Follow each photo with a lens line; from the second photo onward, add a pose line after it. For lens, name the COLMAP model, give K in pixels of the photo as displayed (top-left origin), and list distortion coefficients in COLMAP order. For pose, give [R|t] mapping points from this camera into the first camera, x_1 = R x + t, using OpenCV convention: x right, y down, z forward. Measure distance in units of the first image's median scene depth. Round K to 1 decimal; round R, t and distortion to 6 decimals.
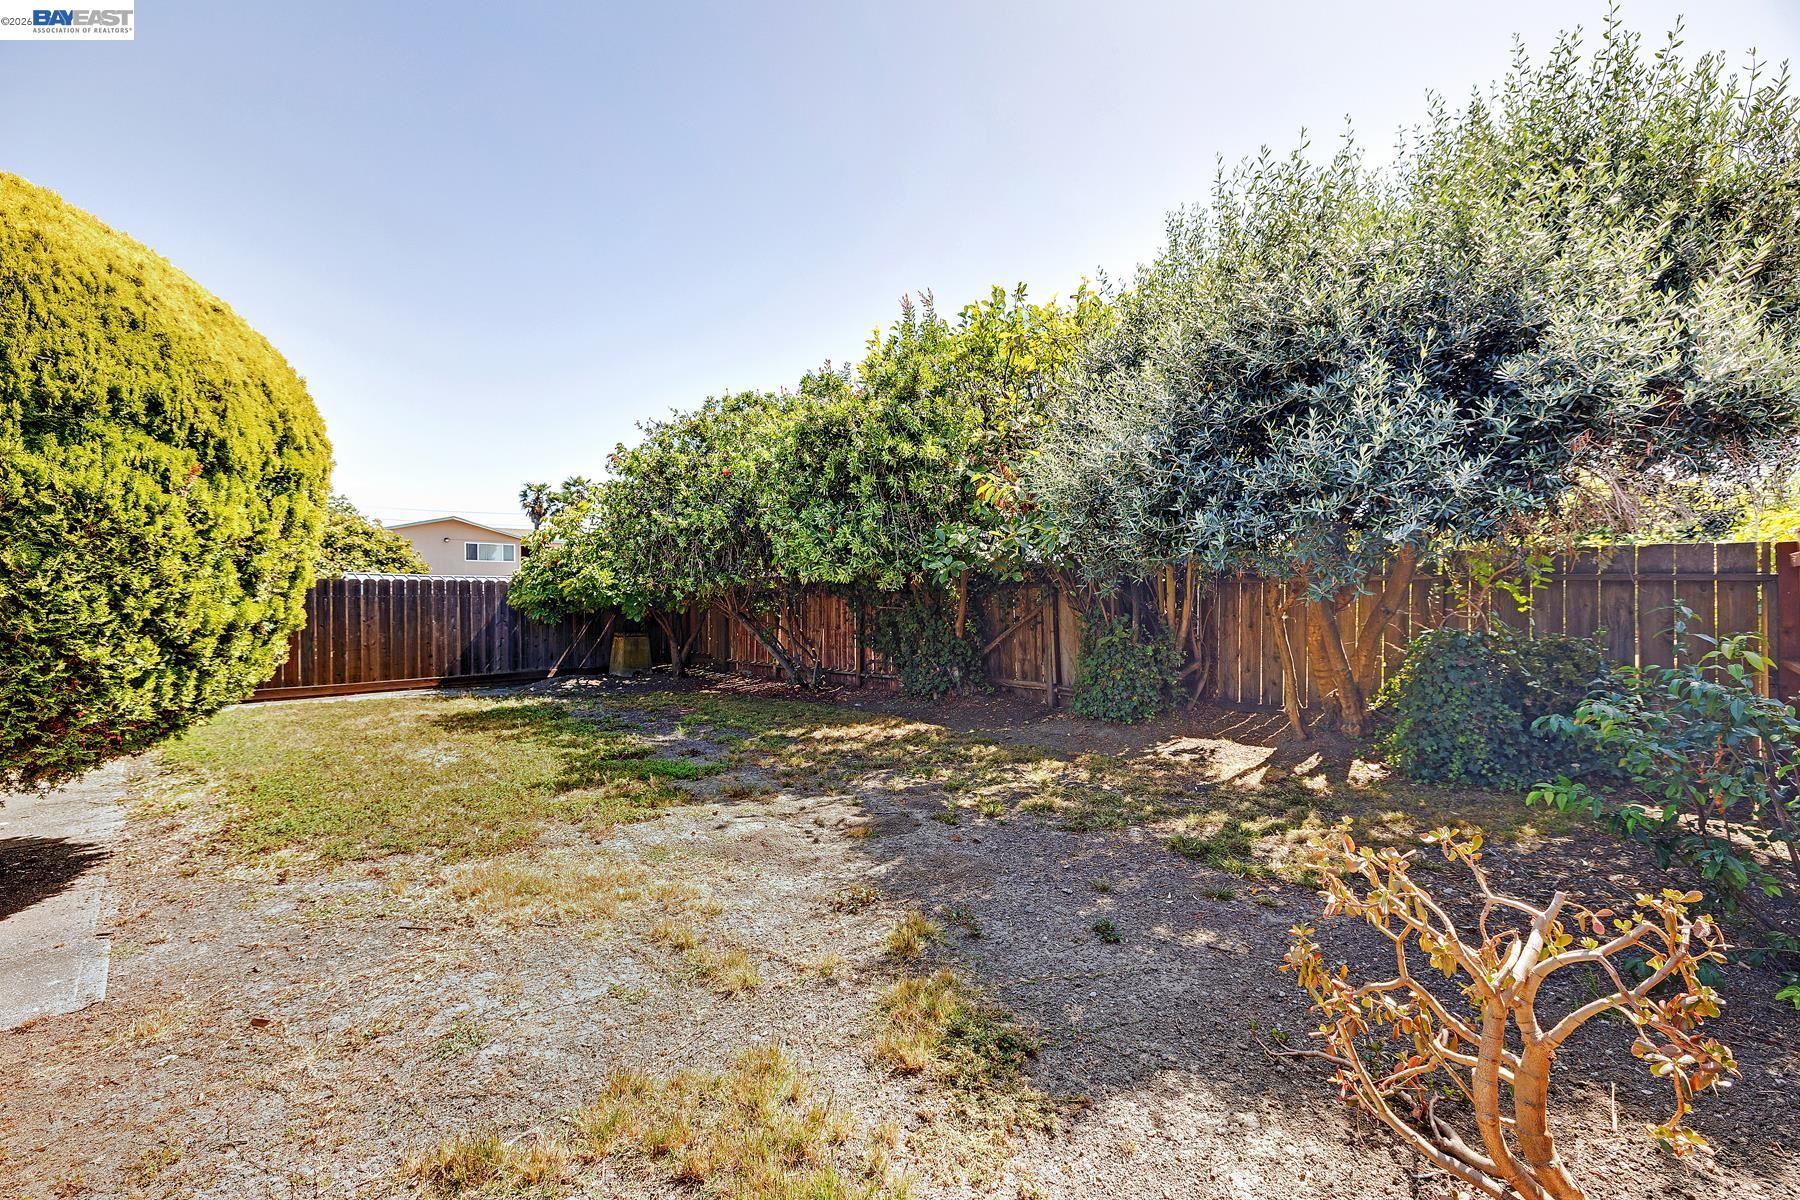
lens RADIAL K [[776.8, 0, 909.7], [0, 776.8, 604.9], [0, 0, 1]] dist [-0.002868, -0.000361]
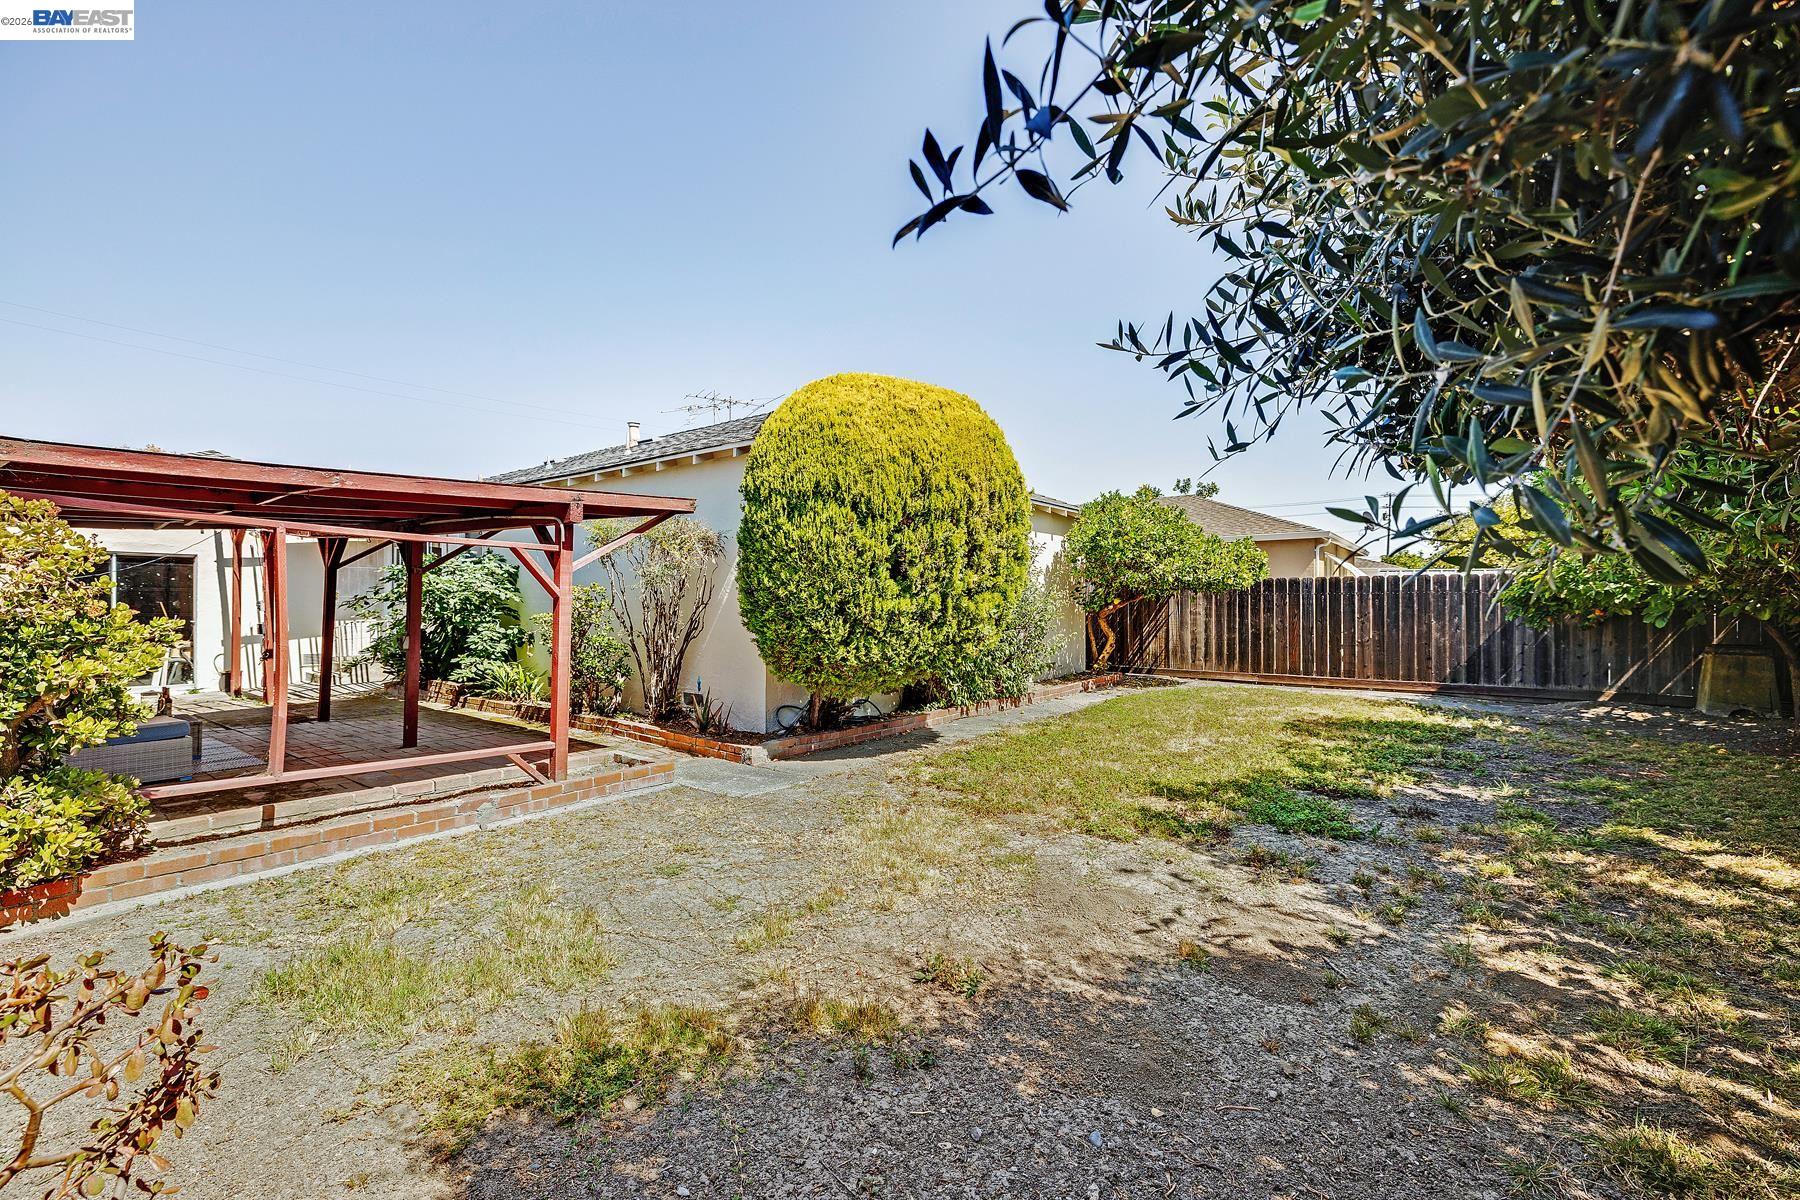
lens RADIAL K [[776.8, 0, 899.2], [0, 776.8, 604.7], [0, 0, 1]] dist [-0.002868, -0.000361]
pose [[0.094953, 0.010253, -0.995429, 0.251755], [-0.006957, 0.999929, 0.009636, -0.001717], [0.995457, 0.006010, 0.095018, 0.310487]]
